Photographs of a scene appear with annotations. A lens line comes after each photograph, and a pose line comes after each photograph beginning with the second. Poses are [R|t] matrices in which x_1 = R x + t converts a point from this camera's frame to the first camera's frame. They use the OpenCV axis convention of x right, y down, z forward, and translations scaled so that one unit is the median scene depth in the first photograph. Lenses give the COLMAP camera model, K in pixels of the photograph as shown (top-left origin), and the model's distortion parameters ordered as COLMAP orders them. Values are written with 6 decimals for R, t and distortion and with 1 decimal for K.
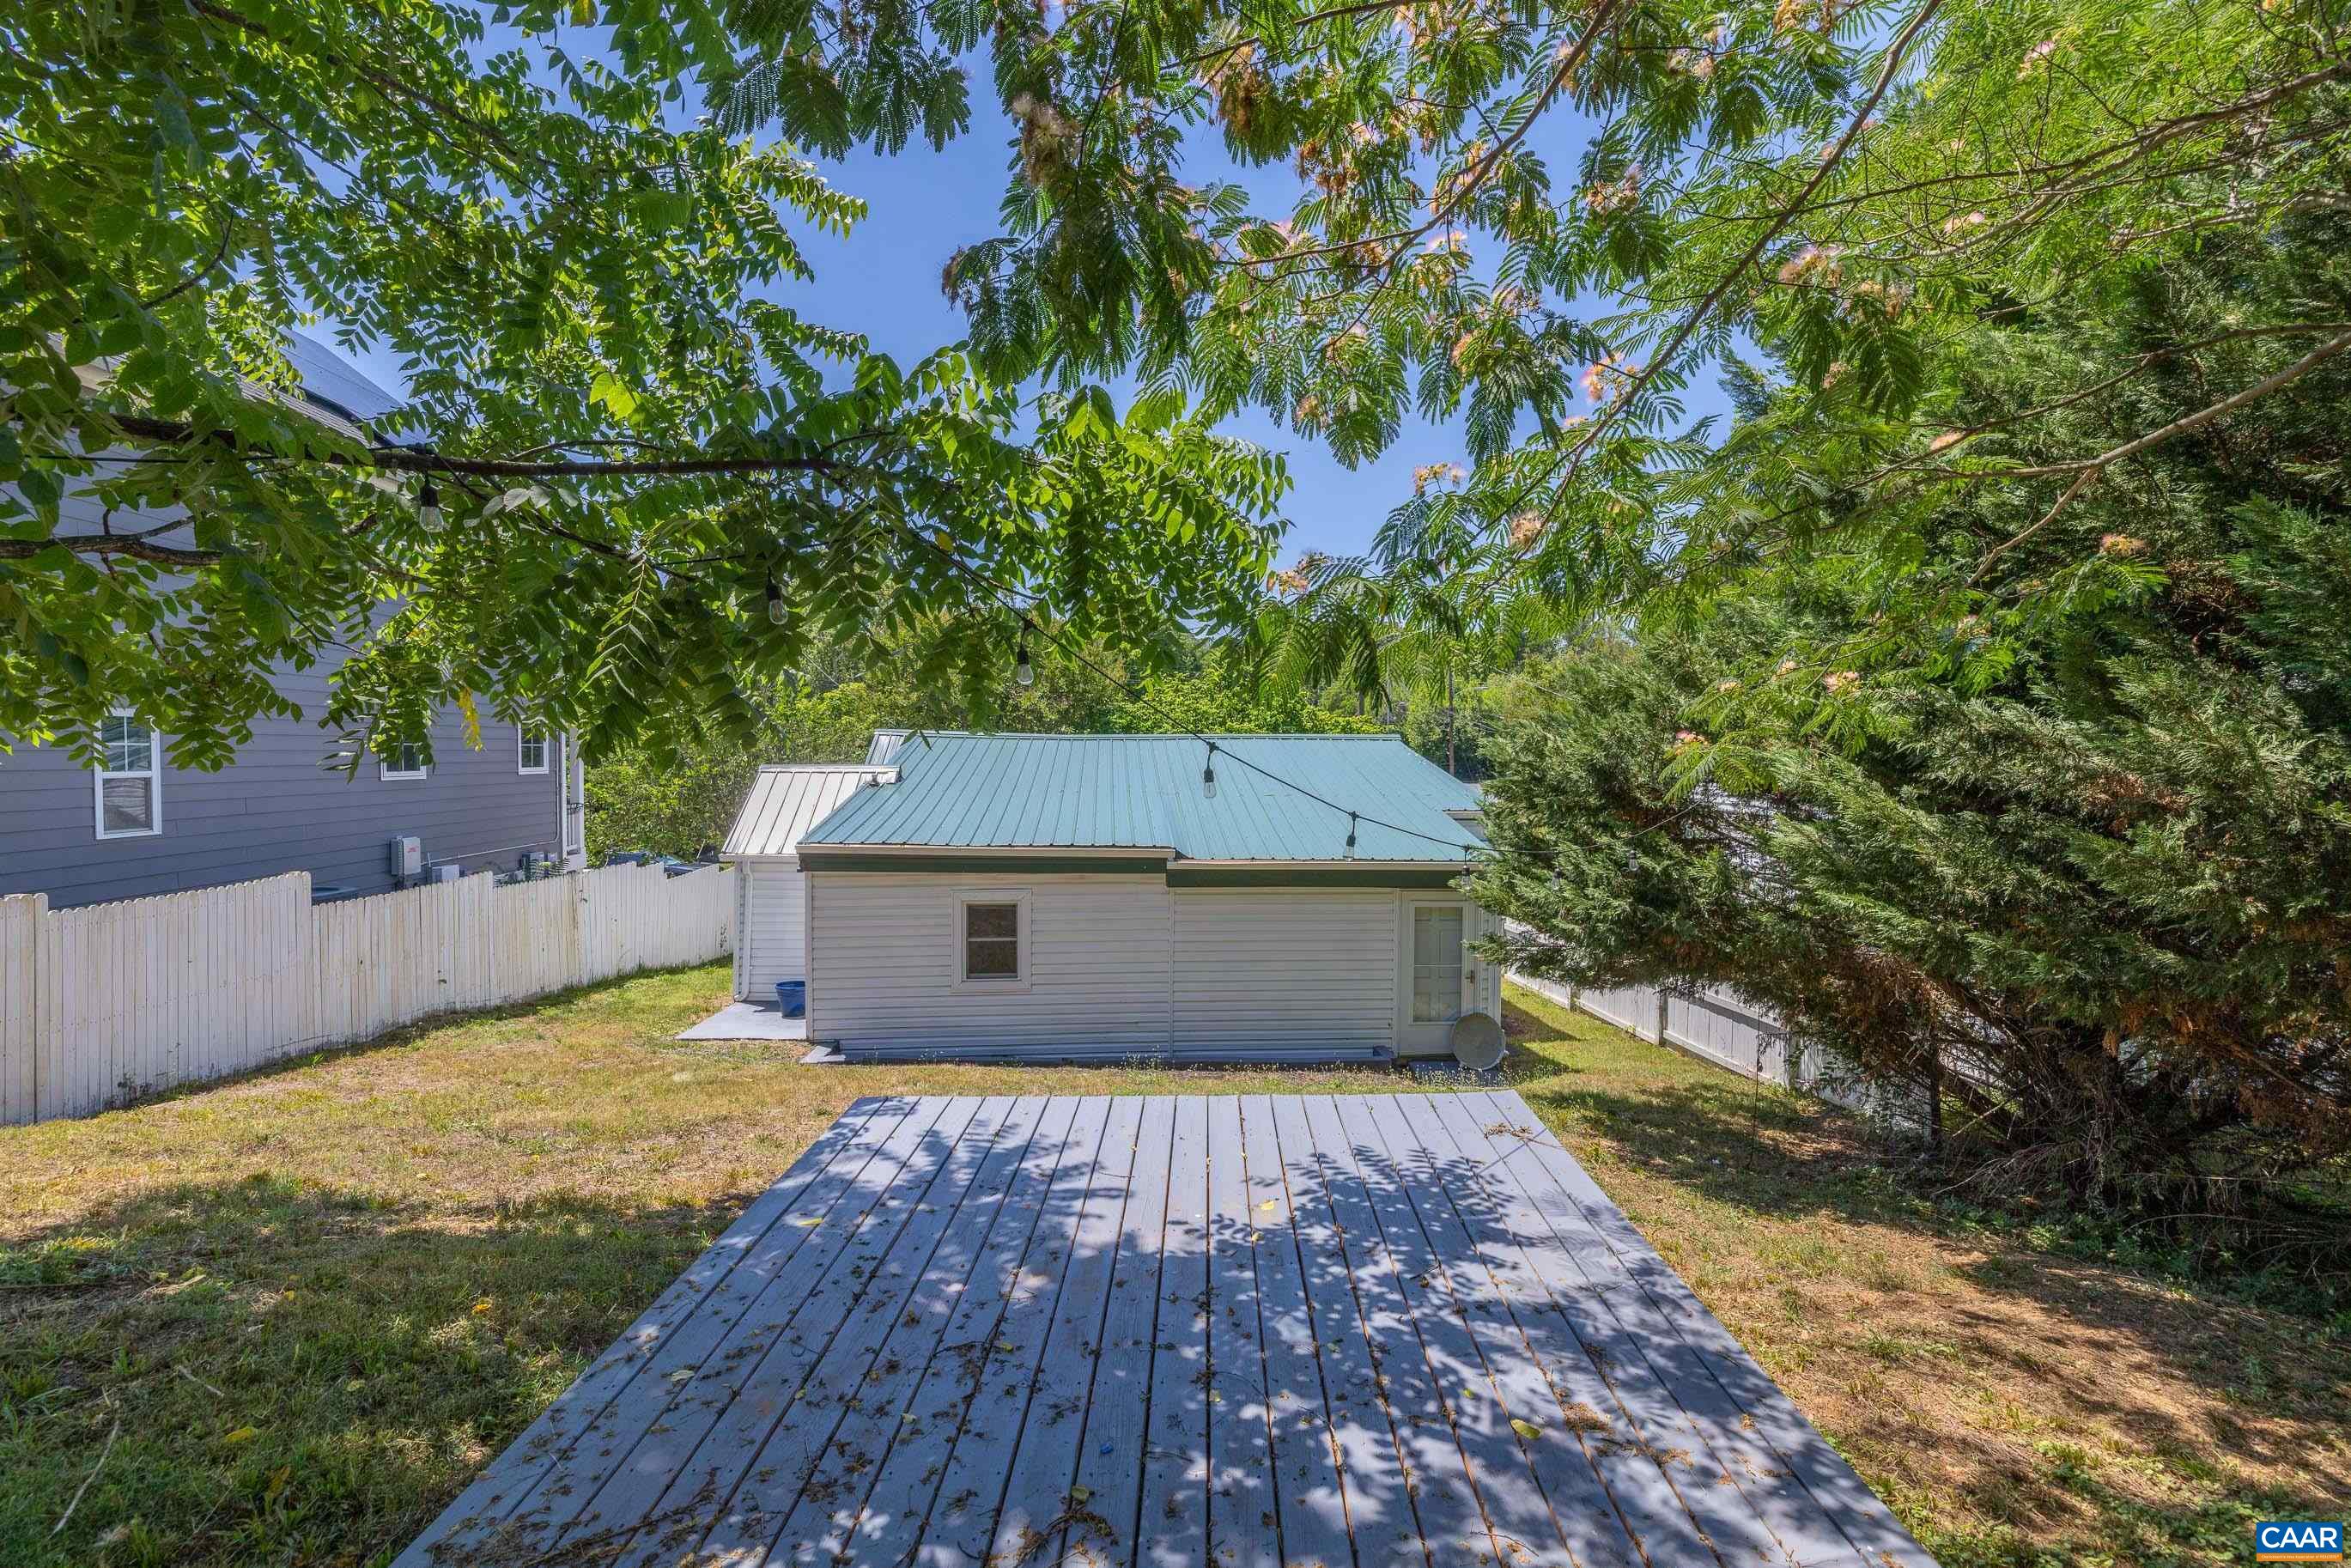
lens RADIAL K [[992.0, 0, 1172.8], [0, 992.0, 782.8], [0, 0, 1]] dist [0.002583, 0.000472]
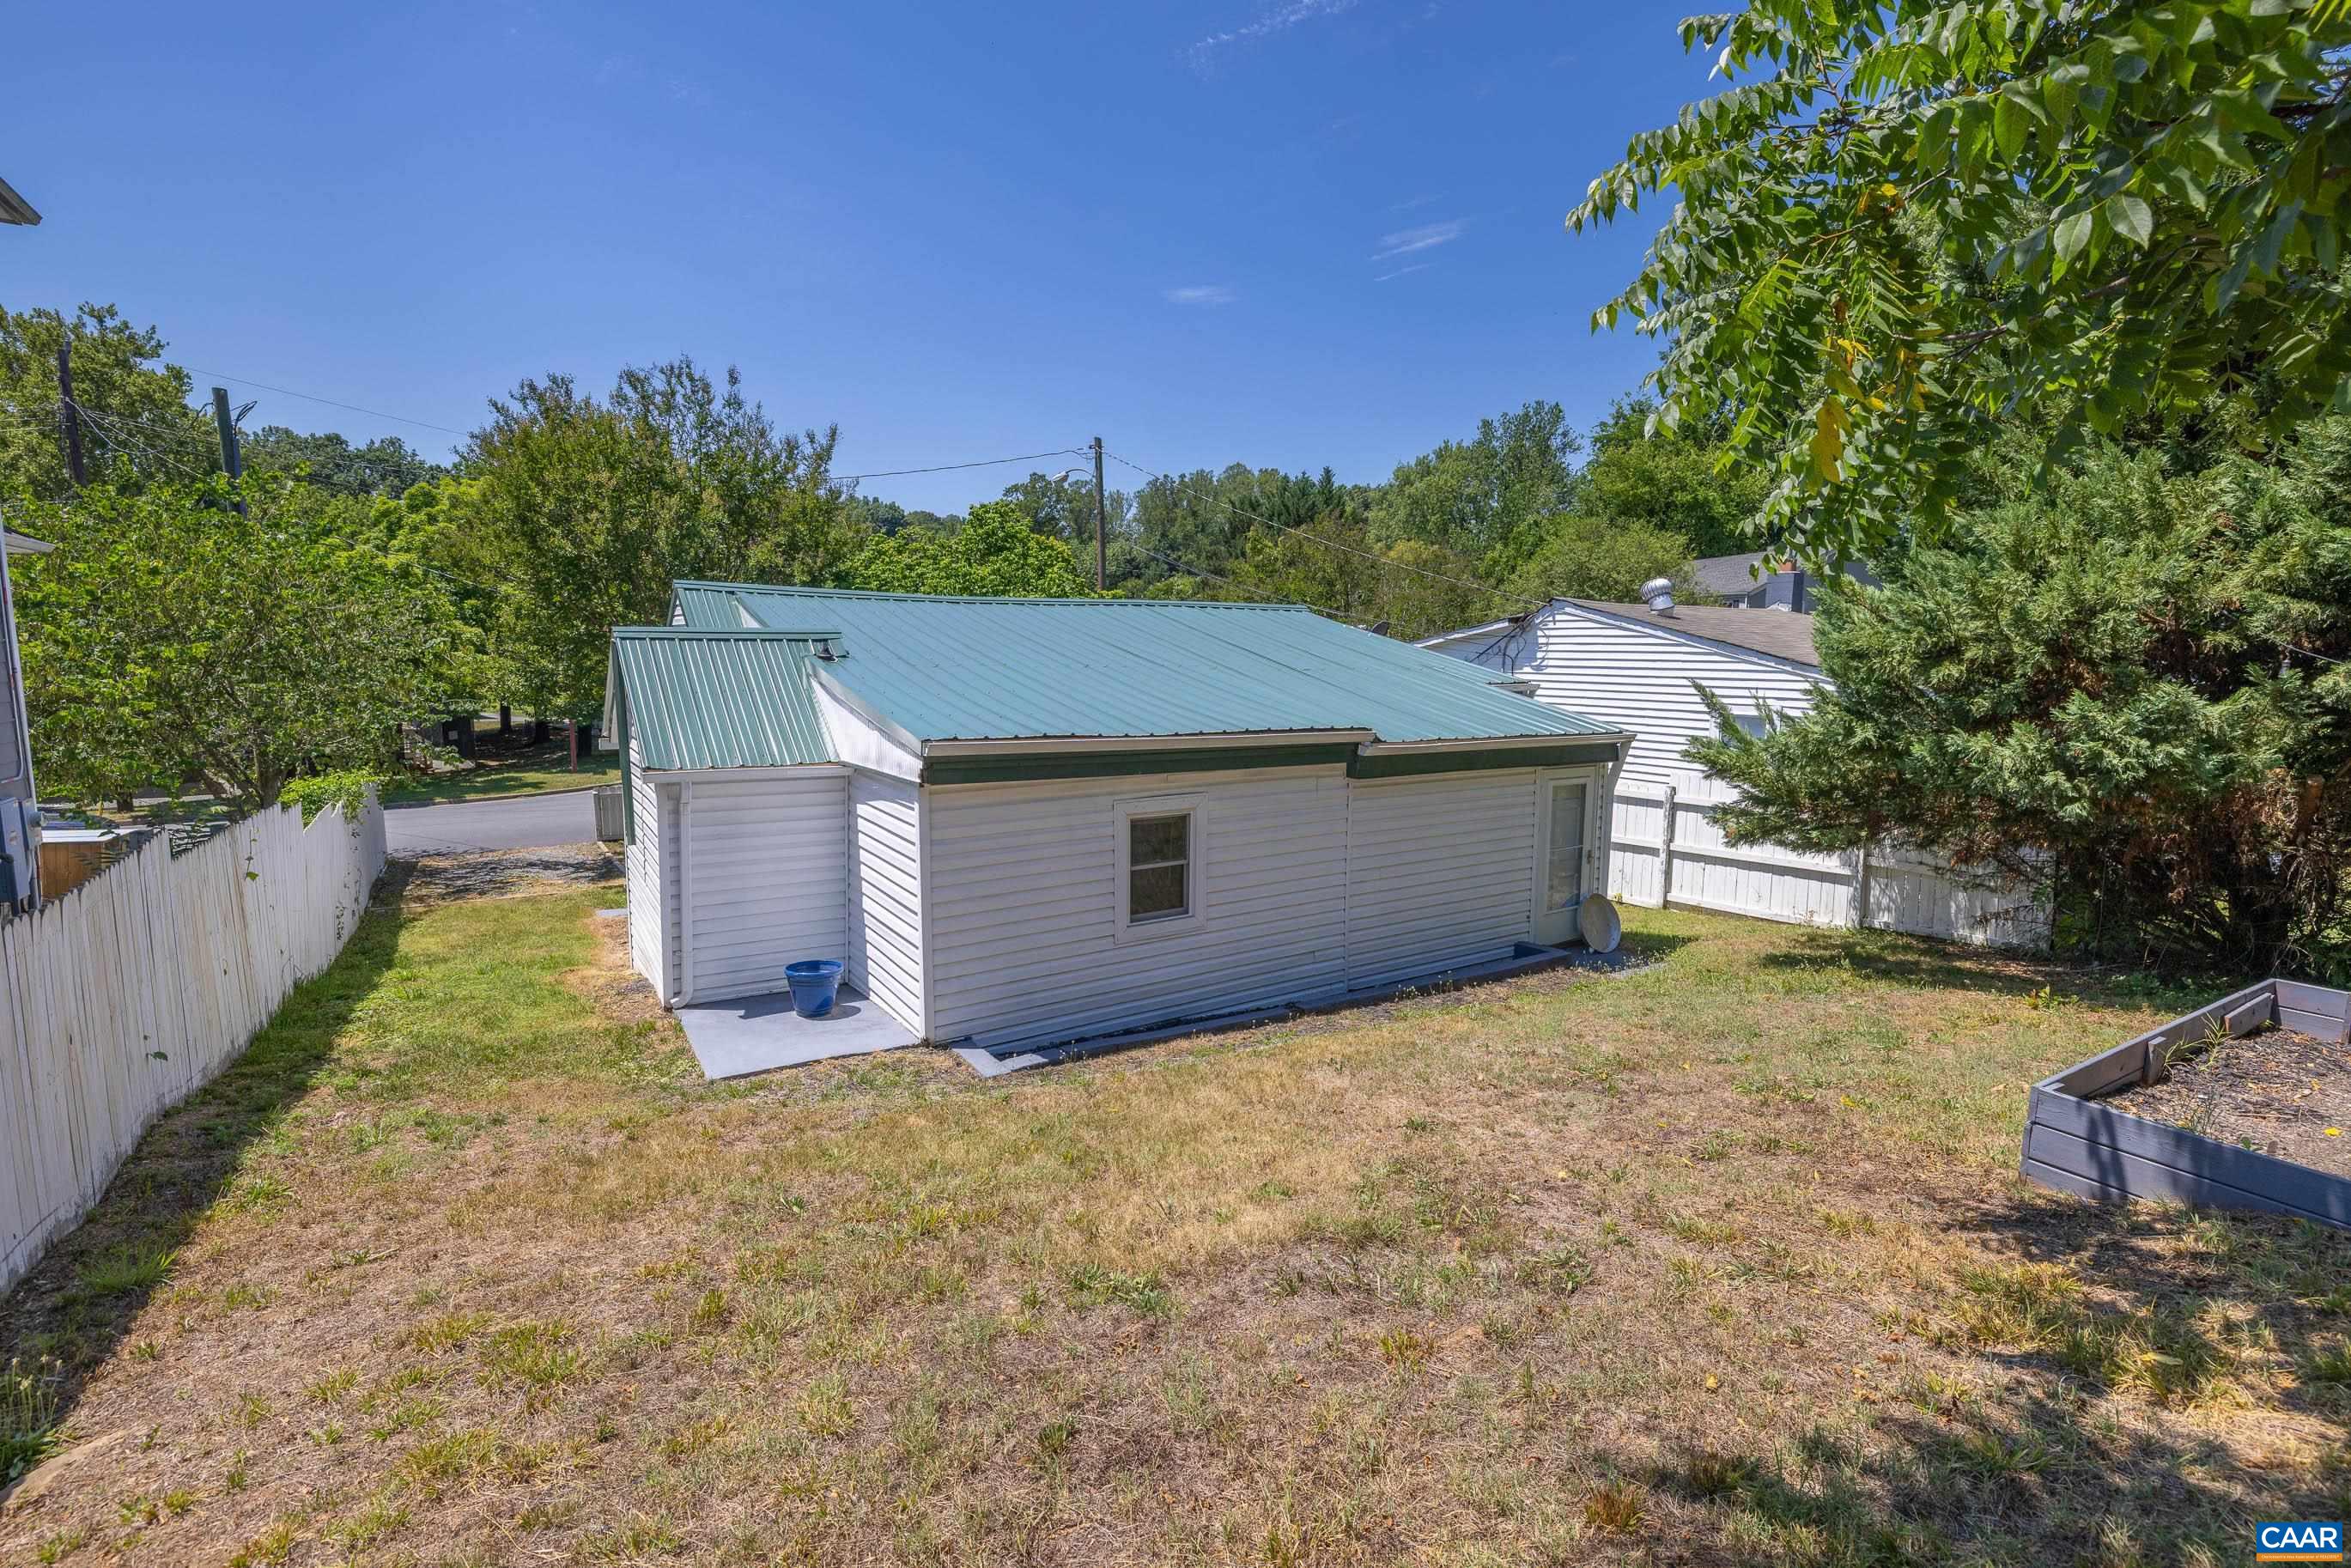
lens RADIAL K [[1093.9, 0, 1178.8], [0, 1093.9, 787.7], [0, 0, 1]] dist [0.002313, -0.002015]
pose [[0.879347, -0.062620, 0.472047, -0.572729], [0.016576, 0.994740, 0.101081, 0.022982], [-0.475893, -0.081060, 0.875759, 0.317415]]
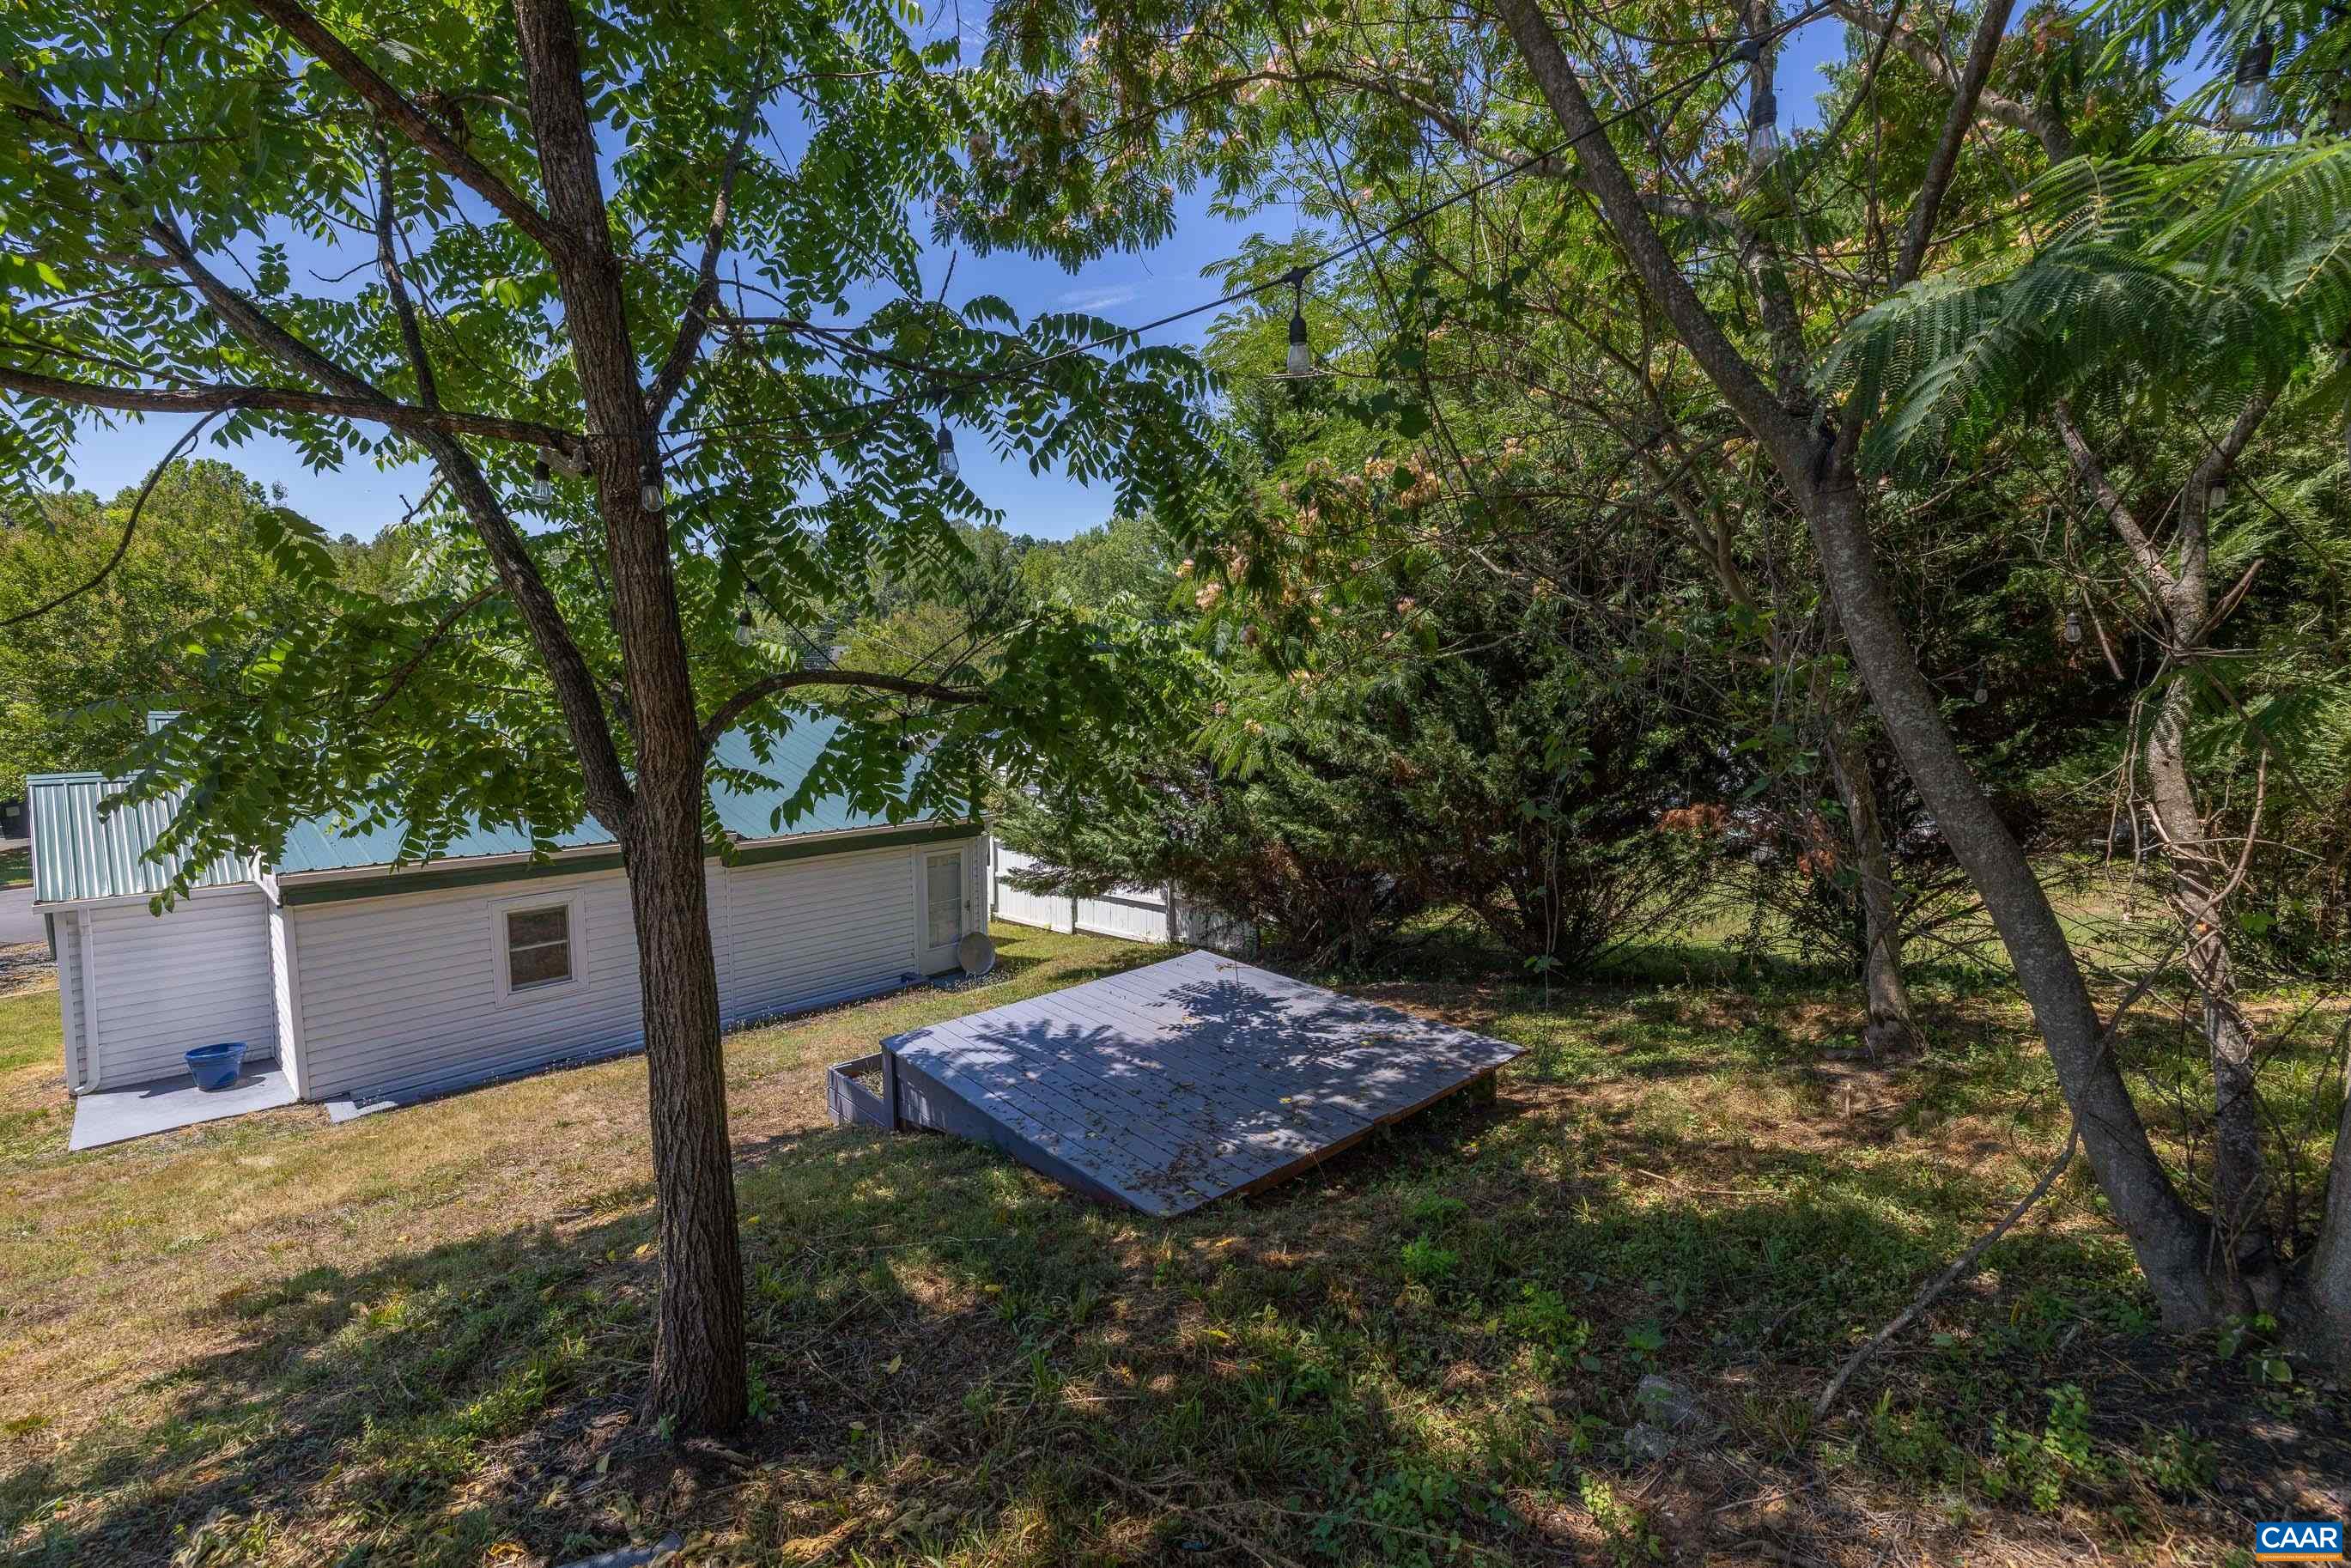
lens RADIAL K [[992.0, 0, 1187.4], [0, 992.0, 789.8], [0, 0, 1]] dist [0.002583, 0.000472]
pose [[0.729183, -0.079904, 0.679638, -0.387542], [0.029301, 0.995894, 0.085649, -0.060484], [-0.683691, -0.042540, 0.728531, -0.134788]]
